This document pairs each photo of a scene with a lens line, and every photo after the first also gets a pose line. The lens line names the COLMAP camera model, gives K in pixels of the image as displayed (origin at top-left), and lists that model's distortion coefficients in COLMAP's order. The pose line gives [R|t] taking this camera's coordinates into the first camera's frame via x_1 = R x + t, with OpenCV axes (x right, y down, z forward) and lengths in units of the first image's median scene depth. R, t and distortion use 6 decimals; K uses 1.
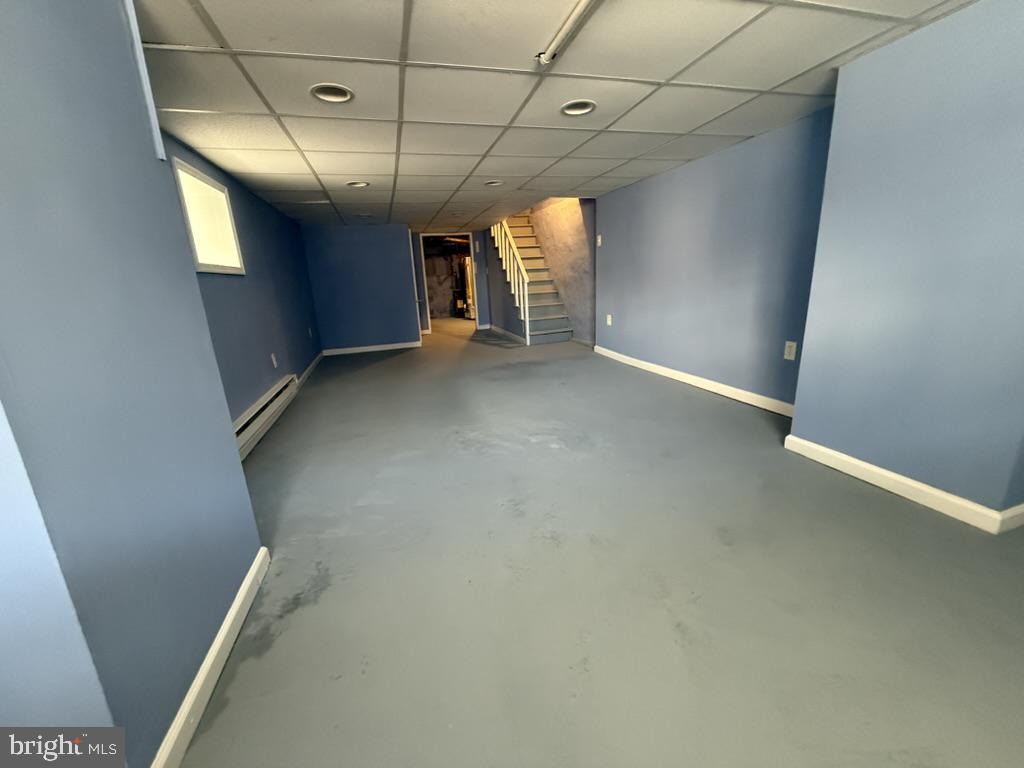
lens RADIAL K [[407.2, 0, 508.9], [0, 407.2, 381.9], [0, 0, 1]] dist [0.000324, 0.000243]
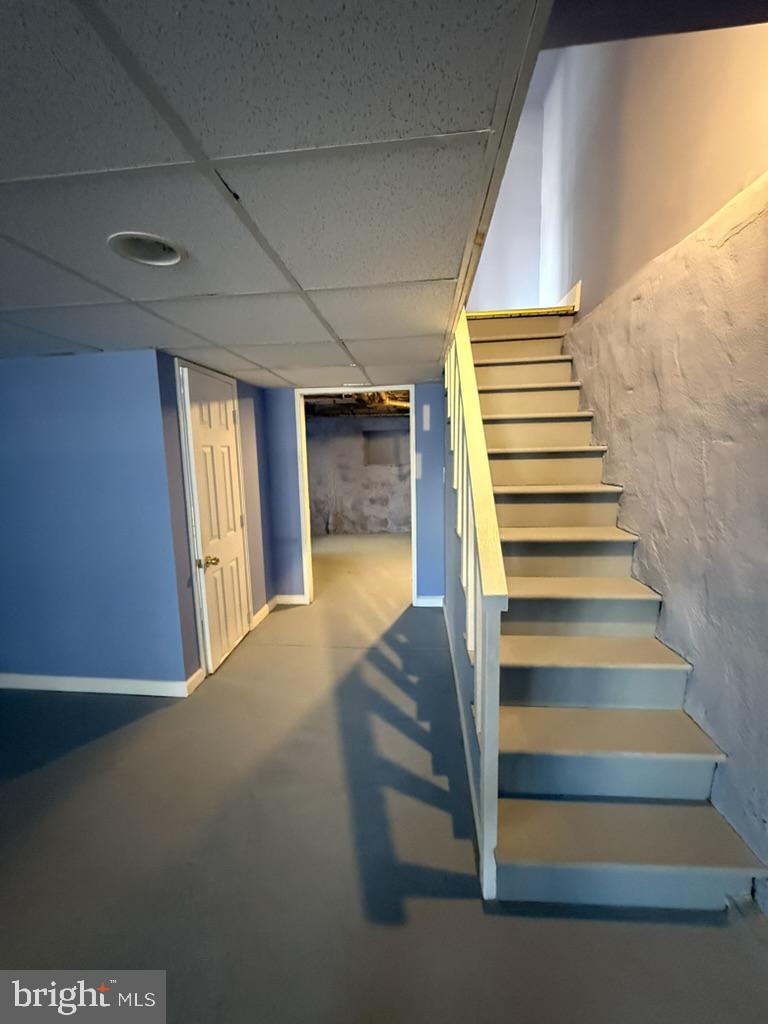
lens RADIAL K [[407.2, 0, 383.5], [0, 407.2, 510.9], [0, 0, 1]] dist [0.000324, 0.000243]
pose [[0.925776, 0.085346, -0.368314, 0.046484], [-0.121386, 0.989709, -0.075773, -0.206516], [0.358056, 0.114857, 0.926609, 0.627186]]
